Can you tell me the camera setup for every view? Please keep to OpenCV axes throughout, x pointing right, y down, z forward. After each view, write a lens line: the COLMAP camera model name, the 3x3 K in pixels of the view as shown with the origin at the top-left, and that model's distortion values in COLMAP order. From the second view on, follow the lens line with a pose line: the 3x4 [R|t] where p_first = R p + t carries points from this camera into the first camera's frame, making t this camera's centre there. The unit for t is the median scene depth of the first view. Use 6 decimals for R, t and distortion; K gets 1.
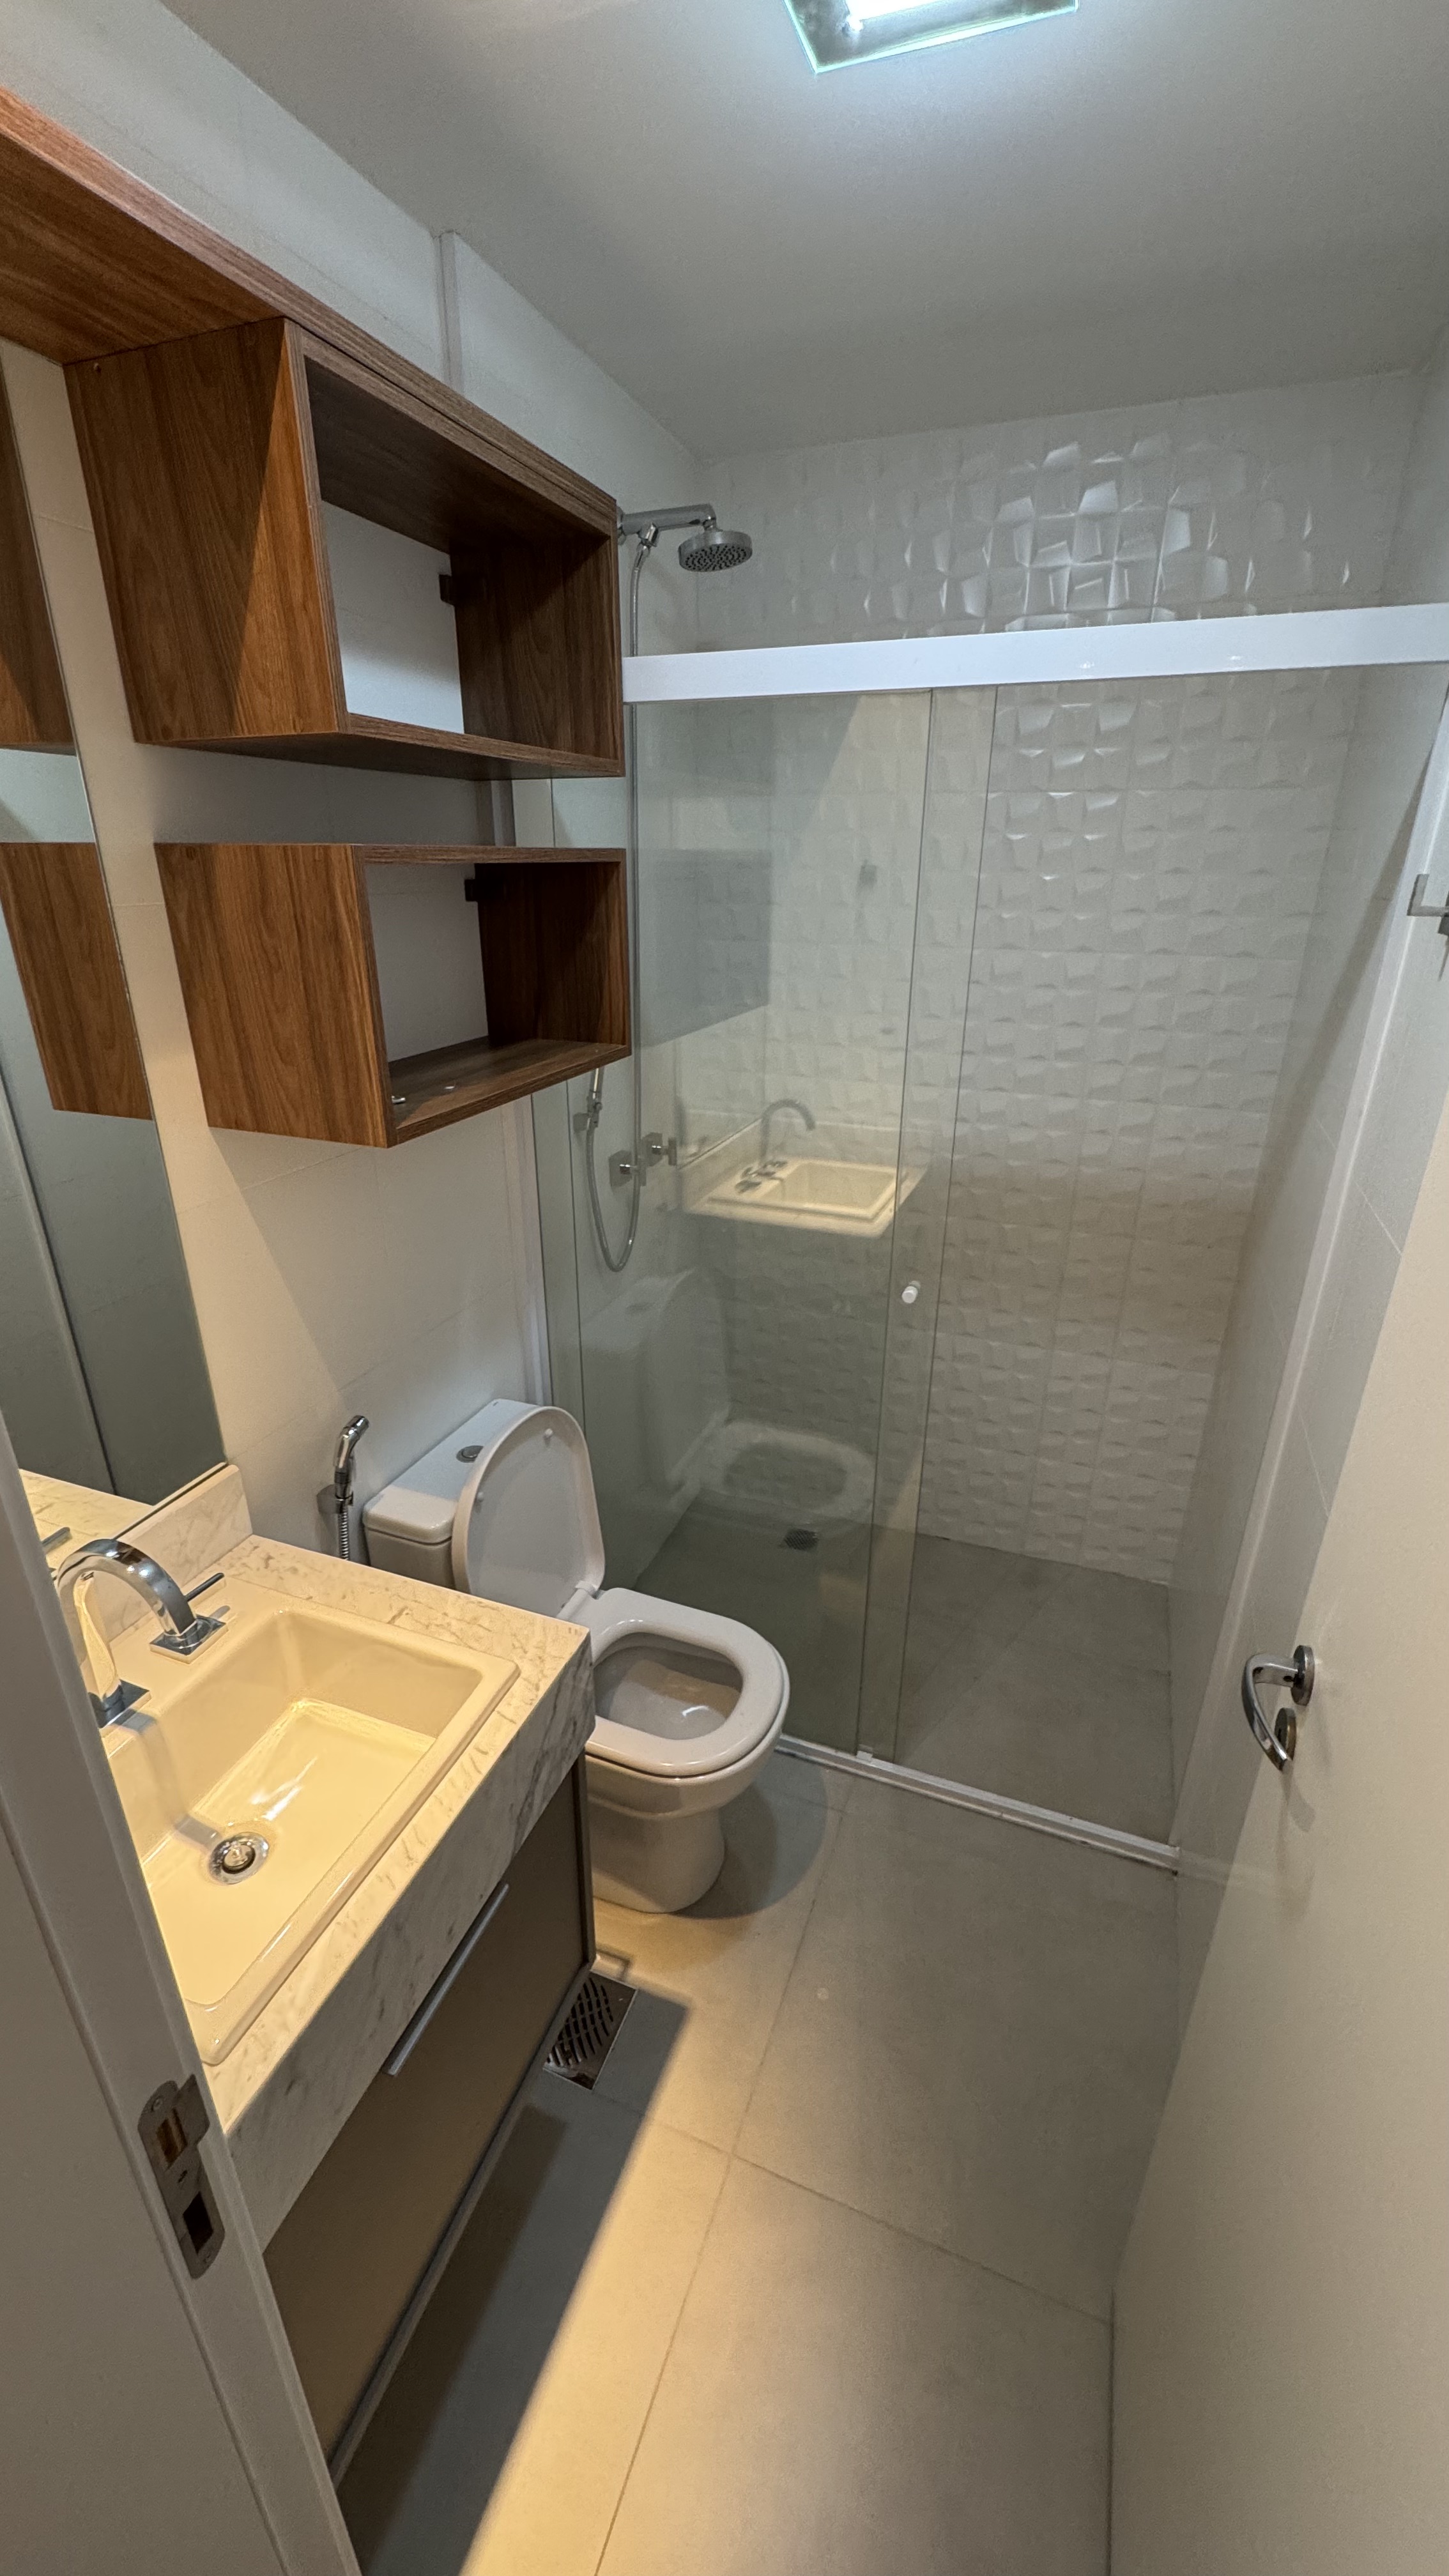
lens RADIAL K [[1031.0, 0, 722.6], [0, 1031.0, 1284.2], [0, 0, 1]] dist [-0.000358, -0.001045]
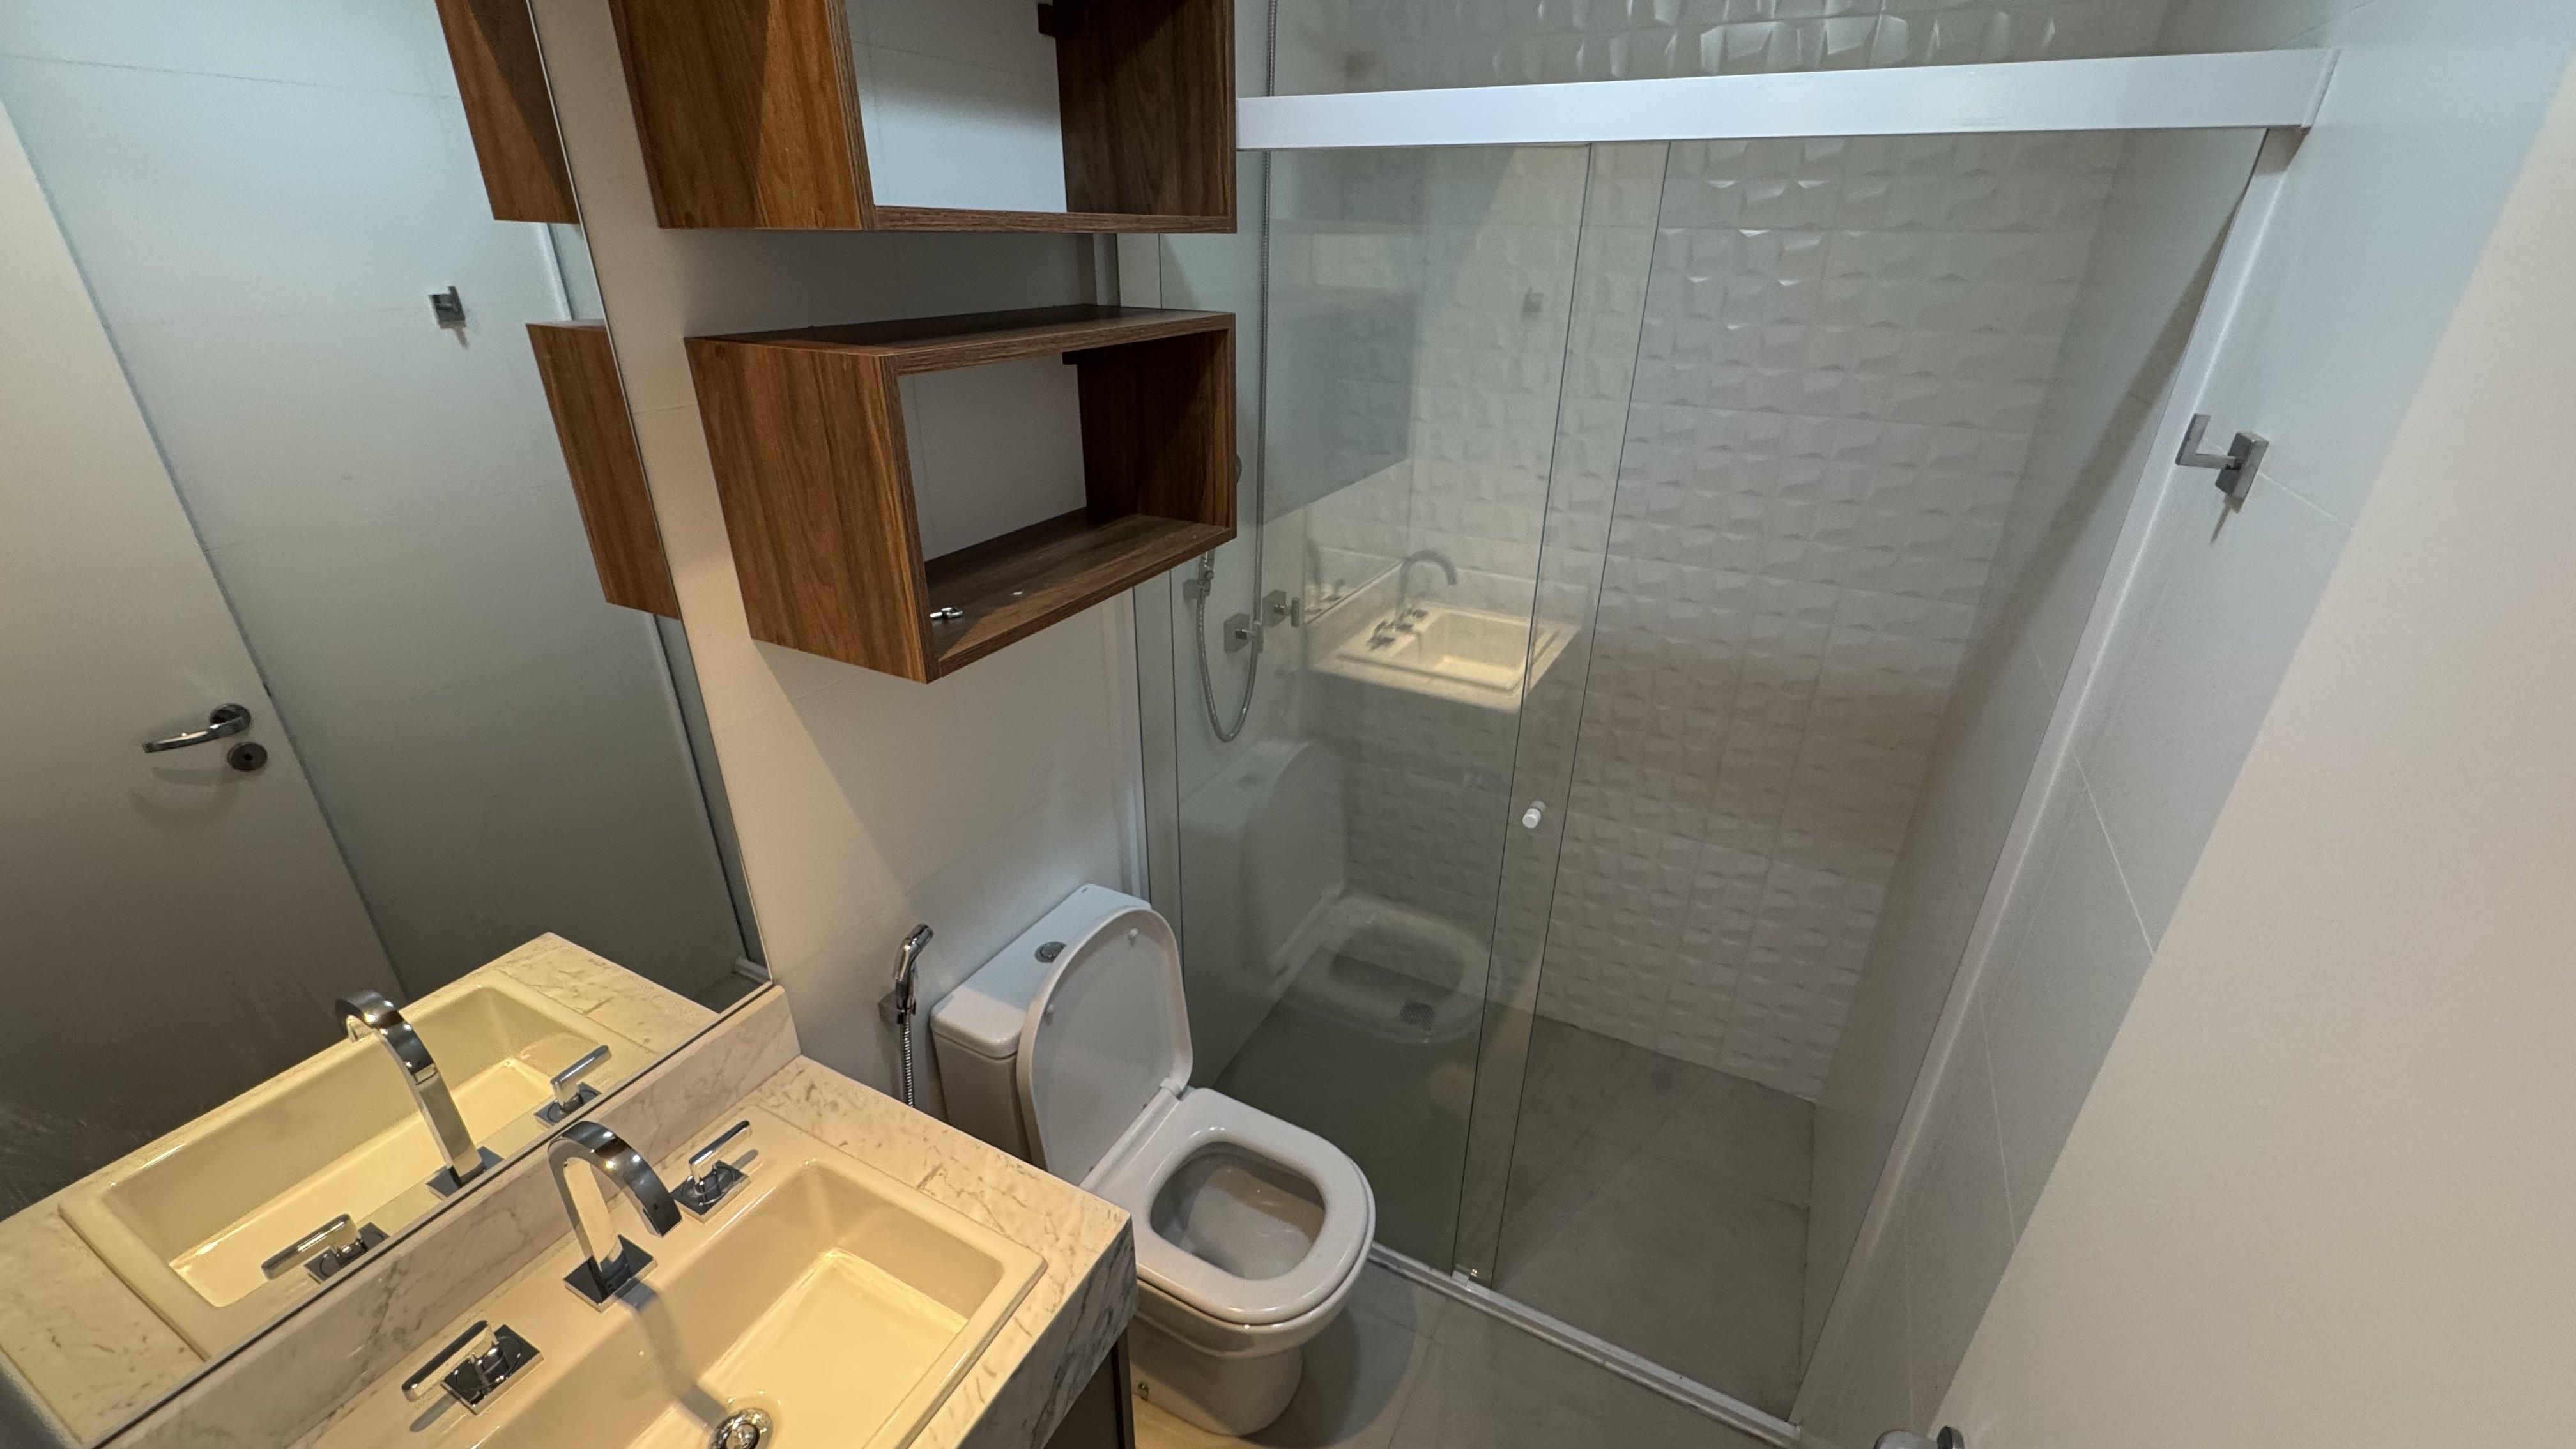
lens RADIAL K [[1031.0, 0, 1281.4], [0, 1031.0, 719.9], [0, 0, 1]] dist [-0.000358, -0.001045]
pose [[0.993760, 0.055223, -0.096910, 0.046397], [-0.050475, 0.997433, 0.050785, -0.106420], [0.099466, -0.045577, 0.993997, 0.089793]]
